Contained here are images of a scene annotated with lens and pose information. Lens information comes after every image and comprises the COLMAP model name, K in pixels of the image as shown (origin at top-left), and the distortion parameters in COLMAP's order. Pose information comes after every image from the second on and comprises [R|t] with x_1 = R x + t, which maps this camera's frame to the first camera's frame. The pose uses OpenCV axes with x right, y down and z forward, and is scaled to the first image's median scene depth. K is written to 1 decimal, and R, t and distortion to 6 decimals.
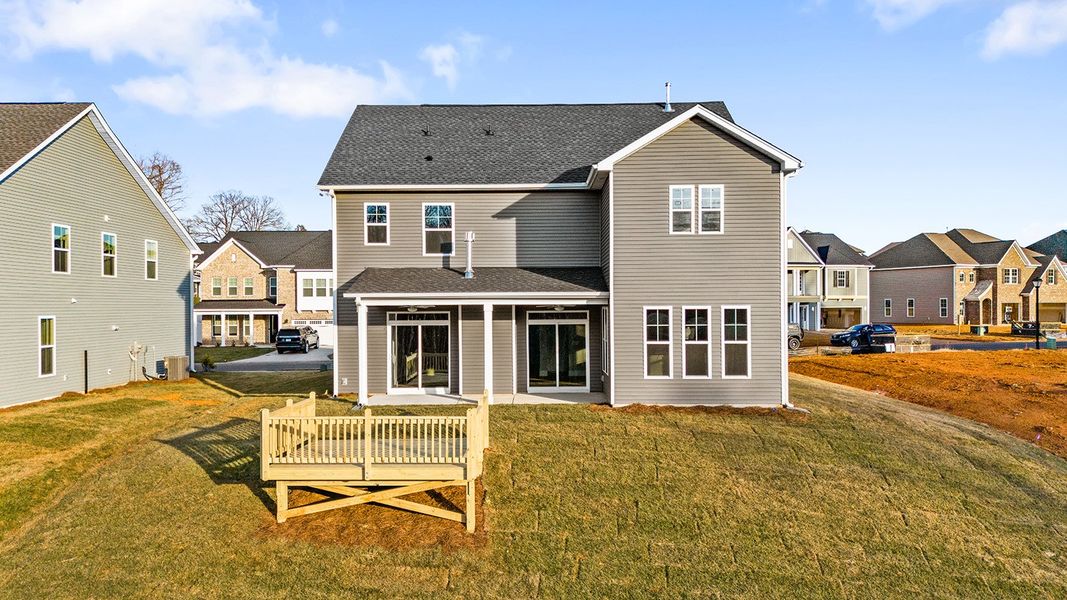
lens RADIAL K [[814.6, 0, 533.5], [0, 814.6, 300.0], [0, 0, 1]] dist [0.054211, -0.002201]
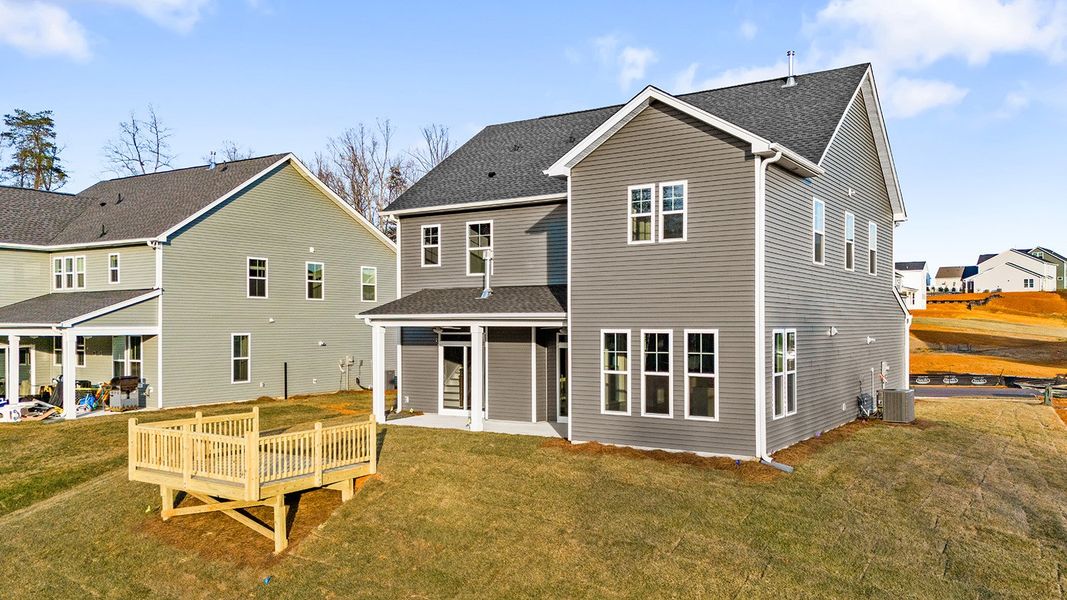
lens RADIAL K [[857.6, 0, 531.8], [0, 857.6, 317.3], [0, 0, 1]] dist [0.072370, 0.000138]
pose [[0.842730, -0.000009, -0.538337, 0.499827], [0.000456, 1.000000, 0.000696, -0.005094], [0.538337, -0.000832, 0.842729, 0.175478]]
